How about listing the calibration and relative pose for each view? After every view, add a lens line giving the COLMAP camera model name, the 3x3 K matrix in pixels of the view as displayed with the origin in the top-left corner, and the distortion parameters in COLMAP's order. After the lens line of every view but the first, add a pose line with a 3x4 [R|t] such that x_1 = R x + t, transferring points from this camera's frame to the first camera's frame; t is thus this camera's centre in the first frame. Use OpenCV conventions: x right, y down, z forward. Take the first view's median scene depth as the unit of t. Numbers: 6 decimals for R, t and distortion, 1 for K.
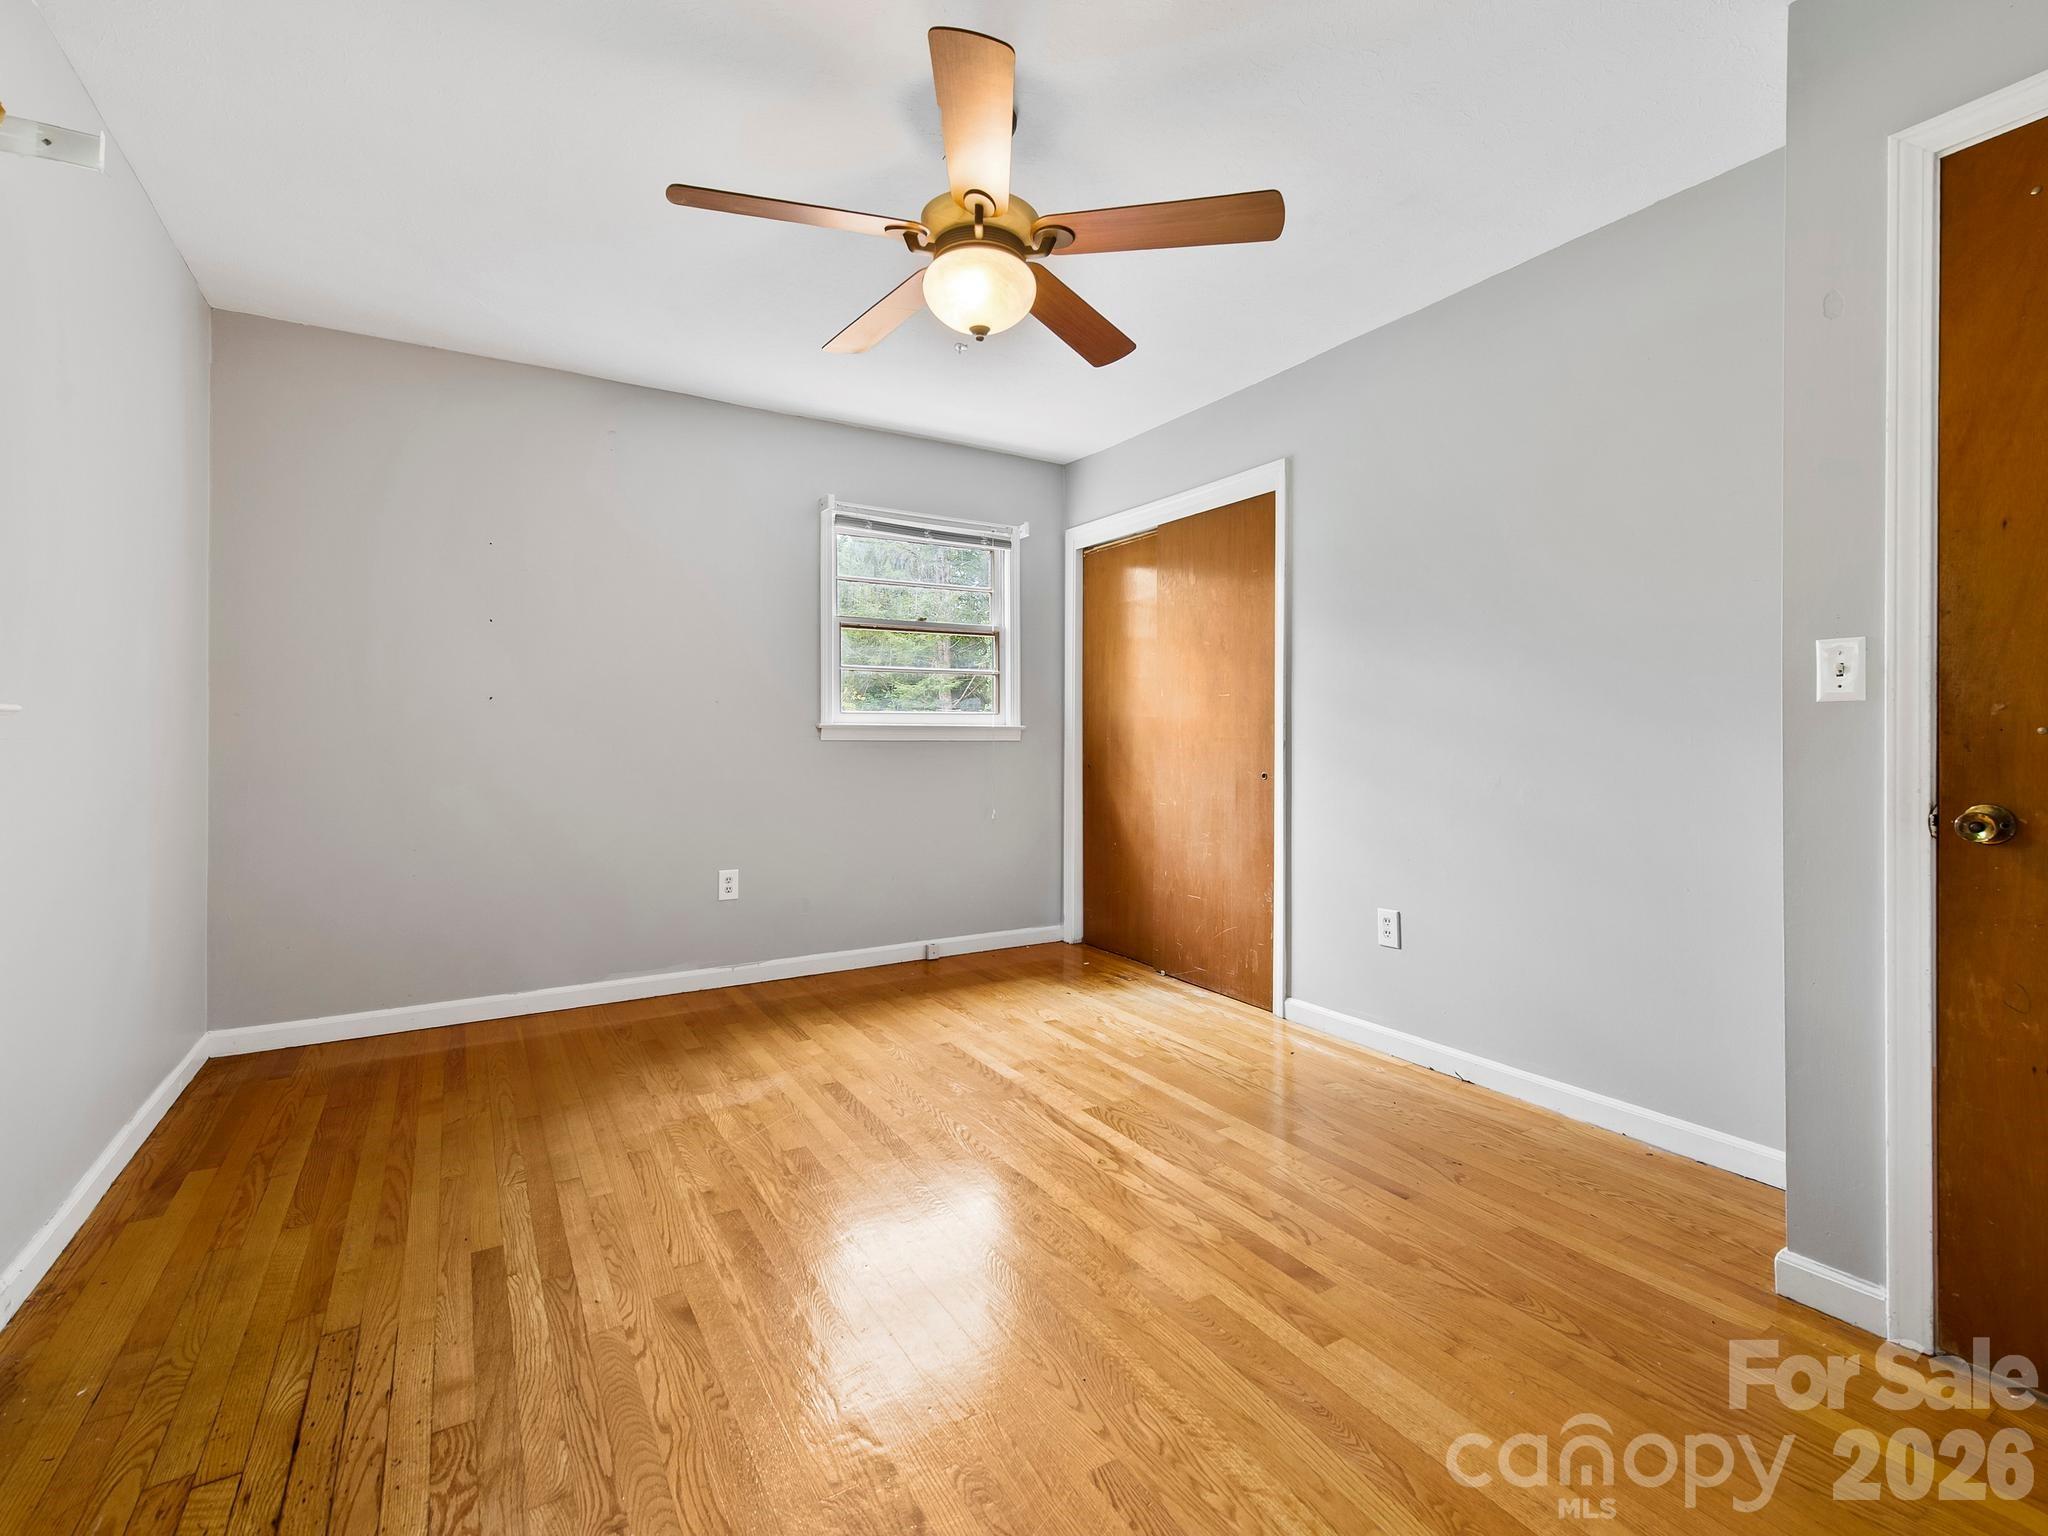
lens RADIAL K [[925.1, 0, 1020.4], [0, 925.1, 752.8], [0, 0, 1]] dist [0.020114, -0.007874]
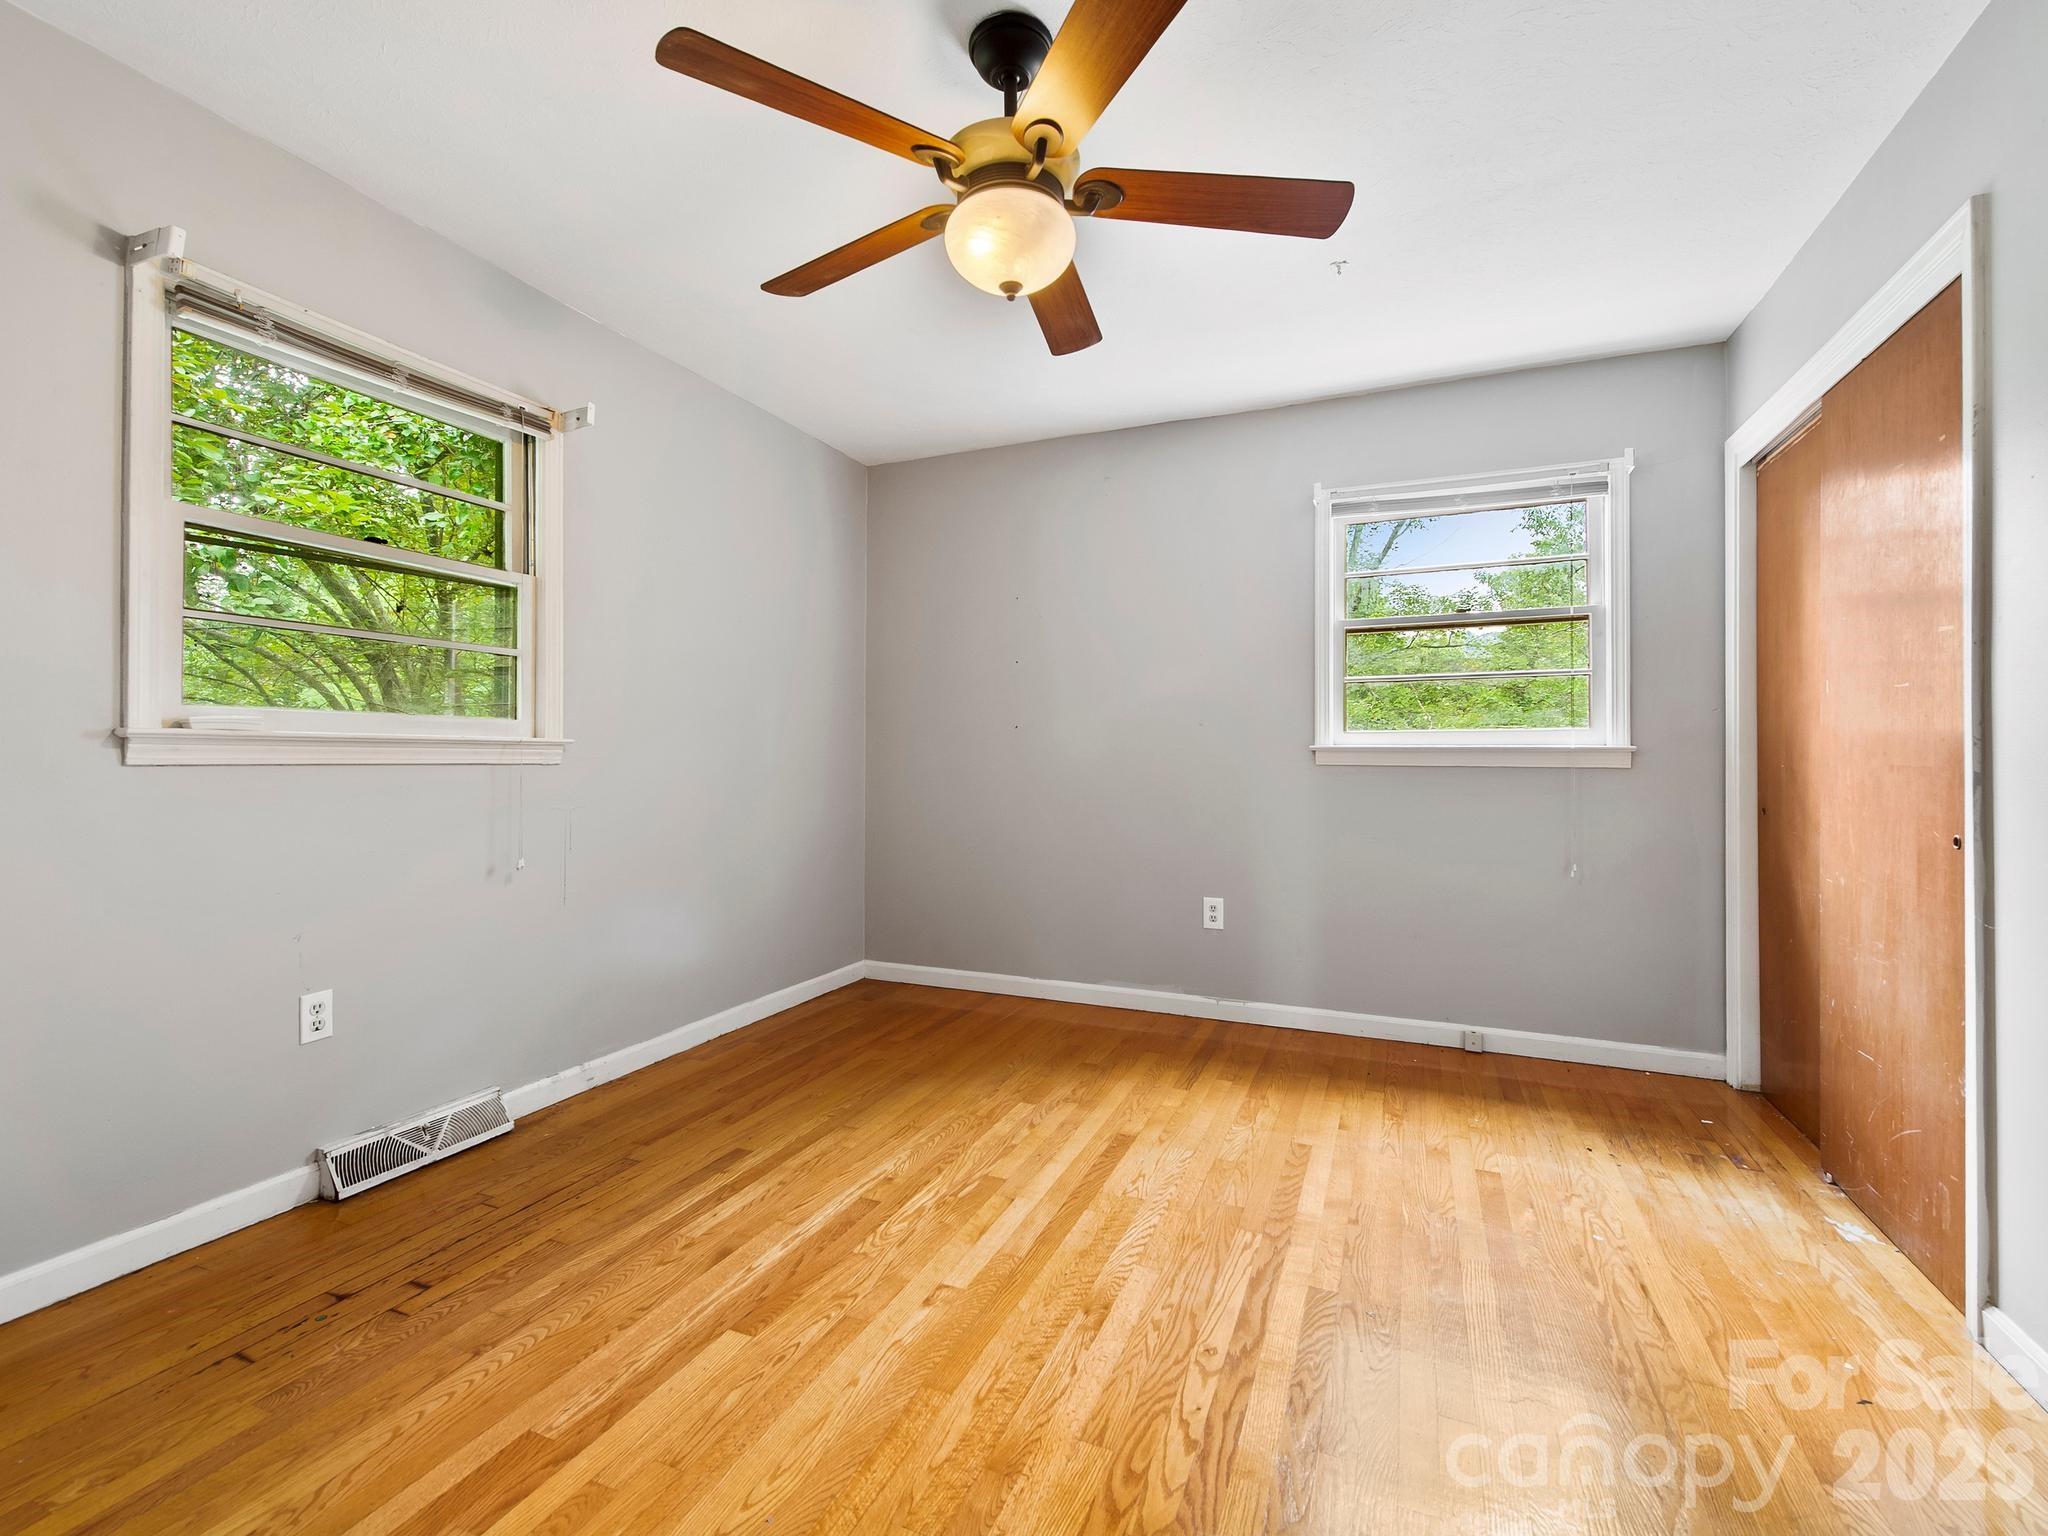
lens RADIAL K [[925.1, 0, 1010.7], [0, 925.1, 764.5], [0, 0, 1]] dist [0.020114, -0.007874]
pose [[0.582934, 0.009240, -0.812467, 0.390753], [-0.020120, 0.999793, -0.003065, -0.005783], [0.812271, 0.018134, 0.582999, 0.300472]]
